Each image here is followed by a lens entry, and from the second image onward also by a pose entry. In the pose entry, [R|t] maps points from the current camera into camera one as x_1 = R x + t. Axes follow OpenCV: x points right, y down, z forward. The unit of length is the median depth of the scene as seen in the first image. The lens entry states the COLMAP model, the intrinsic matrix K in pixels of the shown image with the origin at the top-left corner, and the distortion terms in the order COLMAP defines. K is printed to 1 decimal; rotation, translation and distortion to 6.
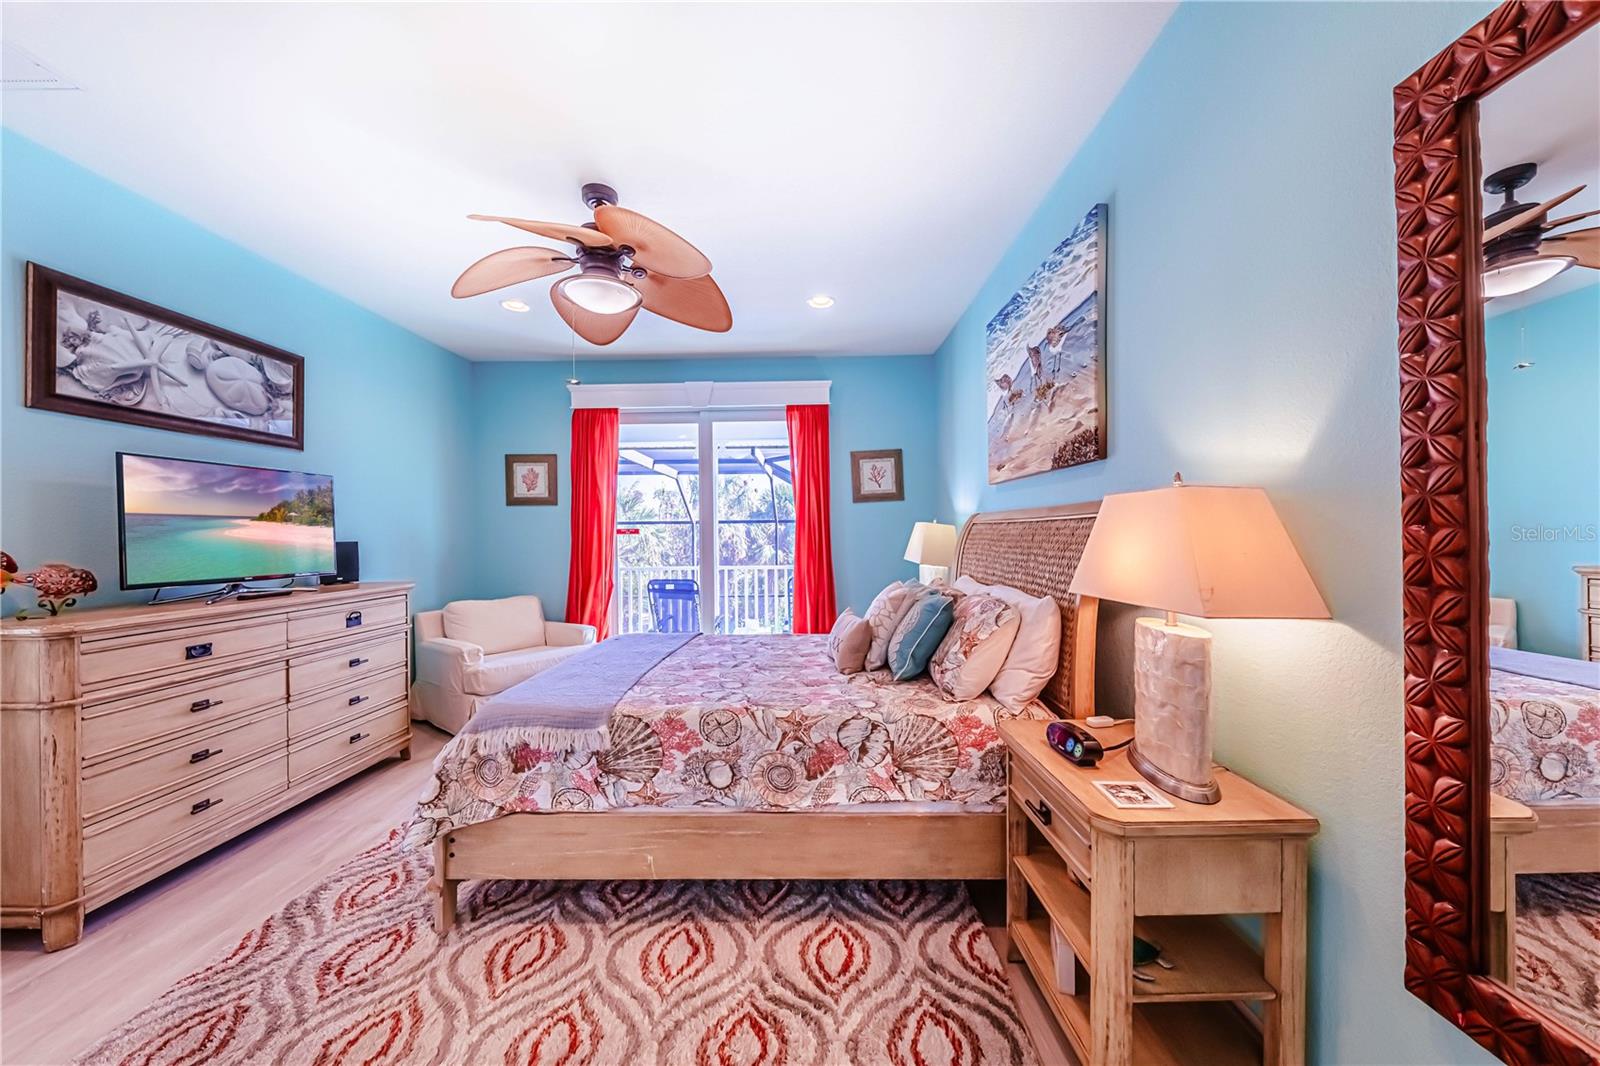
lens RADIAL K [[622.7, 0, 772.0], [0, 622.7, 523.0], [0, 0, 1]] dist [0.001183, -0.000098]
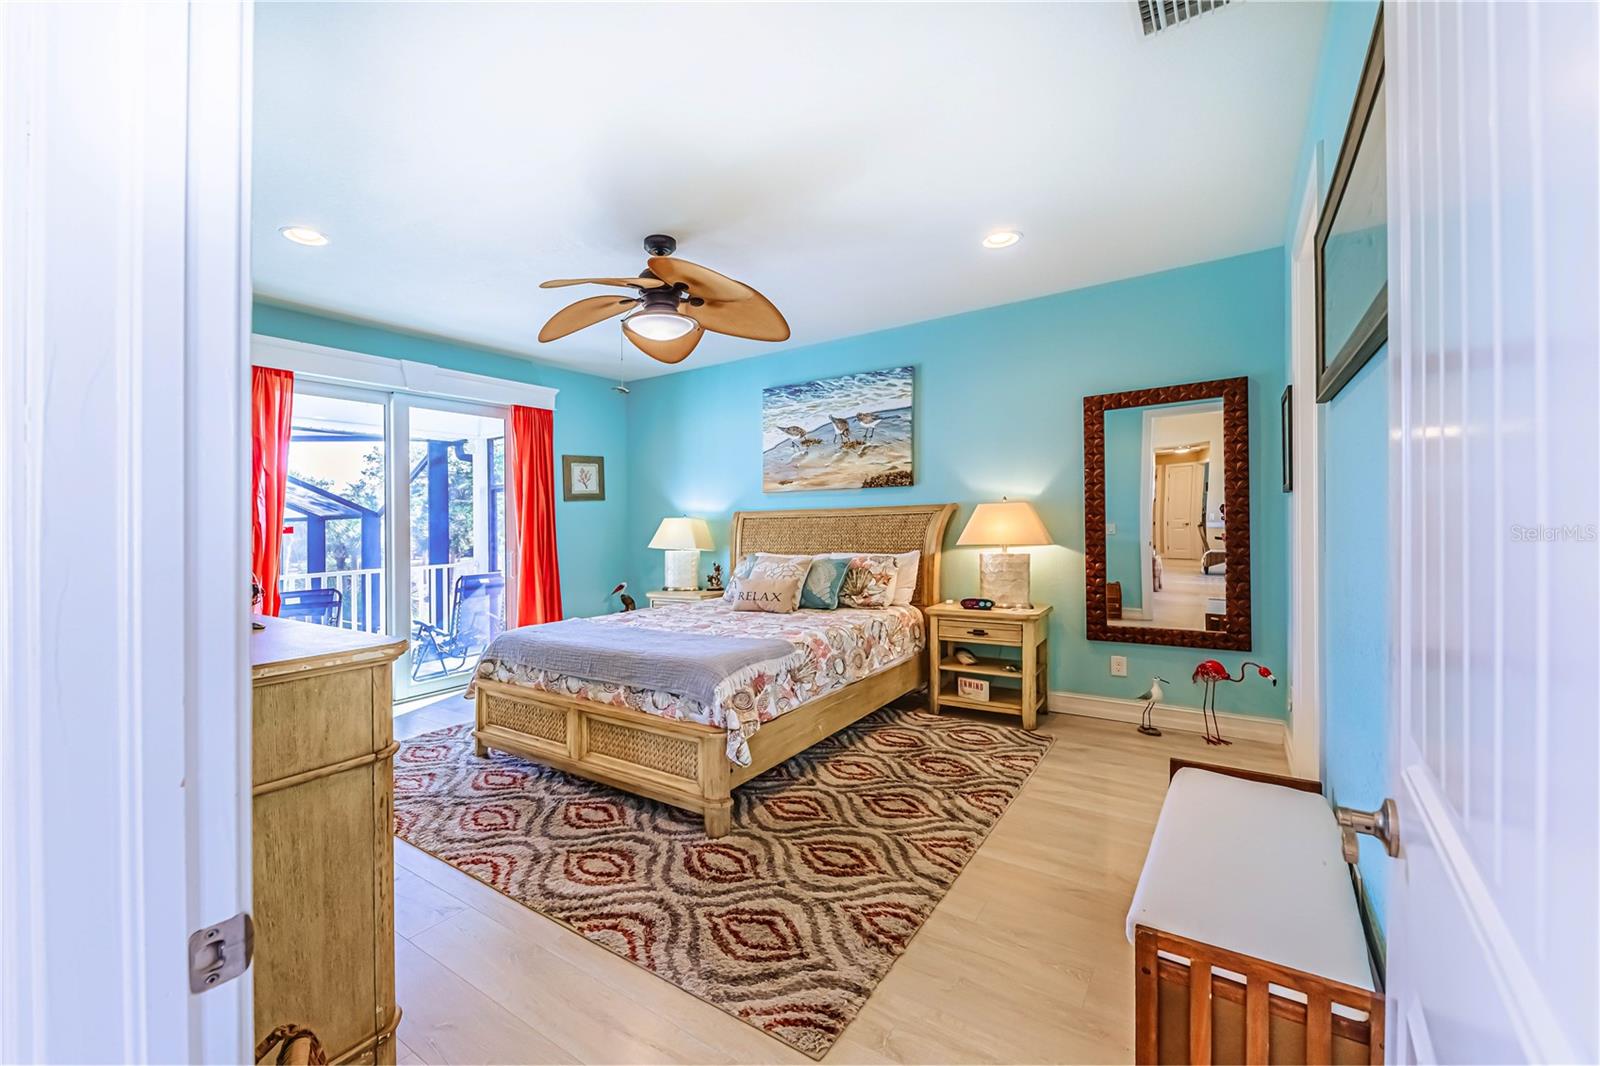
lens RADIAL K [[558.5, 0, 811.2], [0, 558.5, 523.8], [0, 0, 1]] dist [0.000490, -0.000011]
pose [[0.585991, -0.004378, 0.810306, -1.214565], [0.003134, 0.999990, 0.003137, 0.017885], [-0.810312, 0.000702, 0.585999, 0.172966]]
